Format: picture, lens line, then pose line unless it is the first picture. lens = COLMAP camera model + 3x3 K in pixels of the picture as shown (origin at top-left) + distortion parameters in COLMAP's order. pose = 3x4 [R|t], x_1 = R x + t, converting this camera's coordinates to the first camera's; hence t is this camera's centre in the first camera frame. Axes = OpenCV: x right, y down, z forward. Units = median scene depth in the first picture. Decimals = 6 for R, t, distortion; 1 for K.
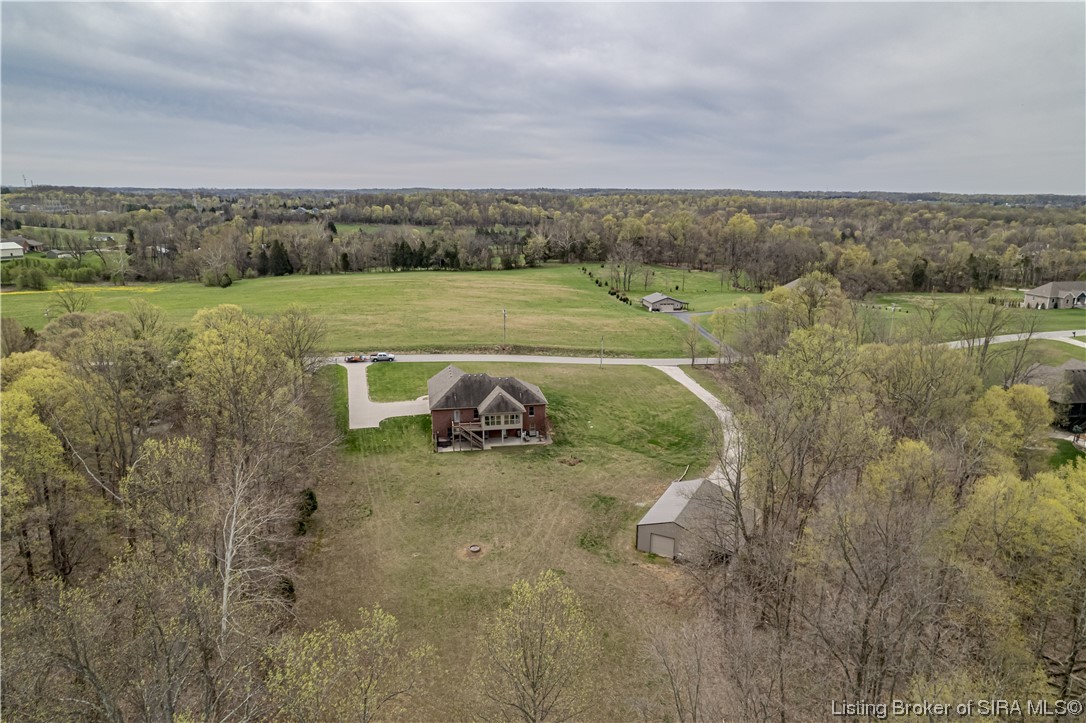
lens RADIAL K [[696.2, 0, 544.4], [0, 696.2, 365.5], [0, 0, 1]] dist [-0.086197, 0.079104]
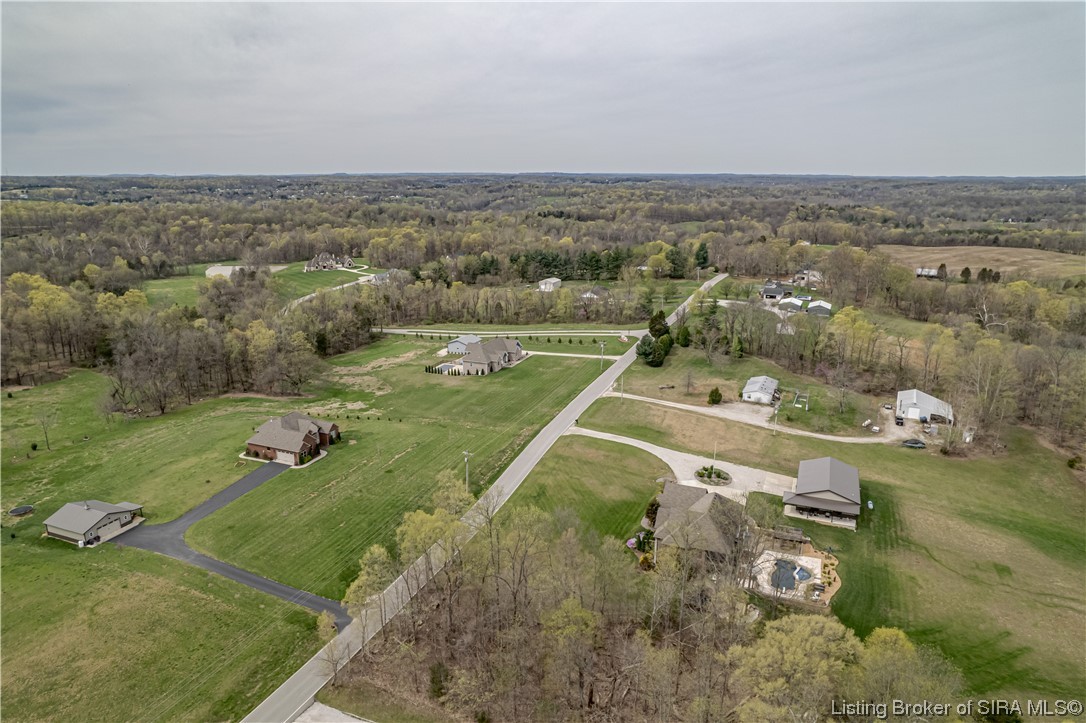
lens RADIAL K [[696.2, 0, 544.4], [0, 696.2, 365.5], [0, 0, 1]] dist [-0.086197, 0.079104]
pose [[0.508717, -0.229356, 0.829821, -0.170216], [0.205761, 0.968319, 0.141495, -0.440618], [-0.835984, 0.098764, 0.539793, 0.691552]]
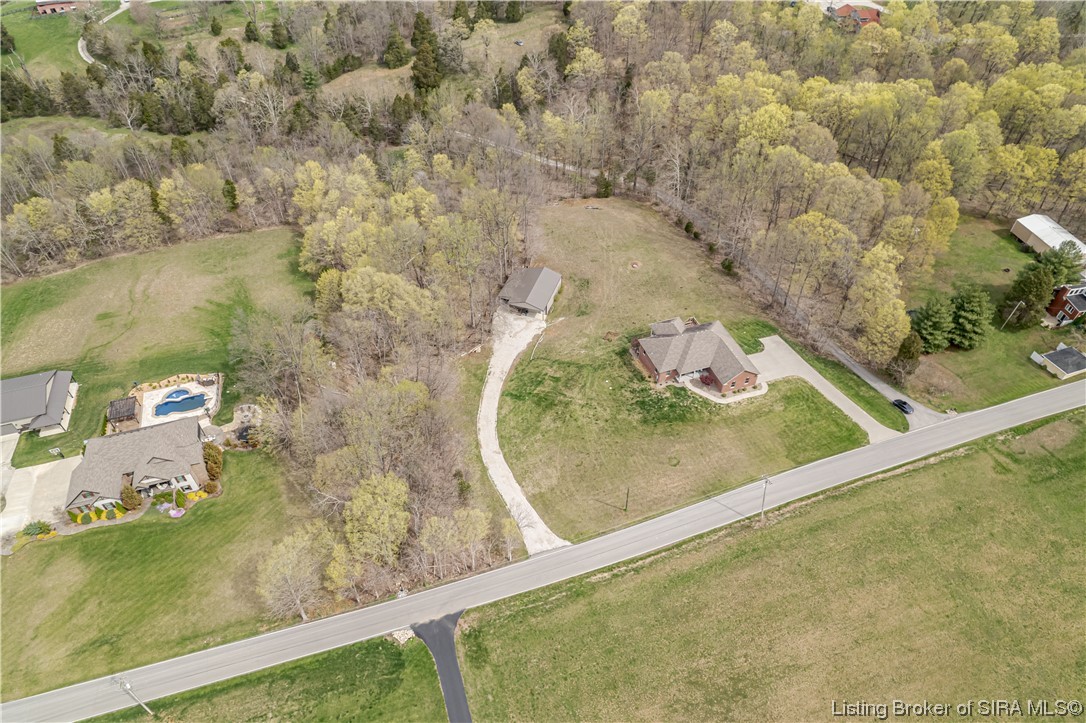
lens RADIAL K [[696.2, 0, 544.4], [0, 696.2, 365.5], [0, 0, 1]] dist [-0.086197, 0.079104]
pose [[-0.987371, 0.113043, -0.110993, 0.328033], [-0.038114, 0.510531, 0.859014, -1.027769], [0.153771, 0.852396, -0.499775, 1.663988]]
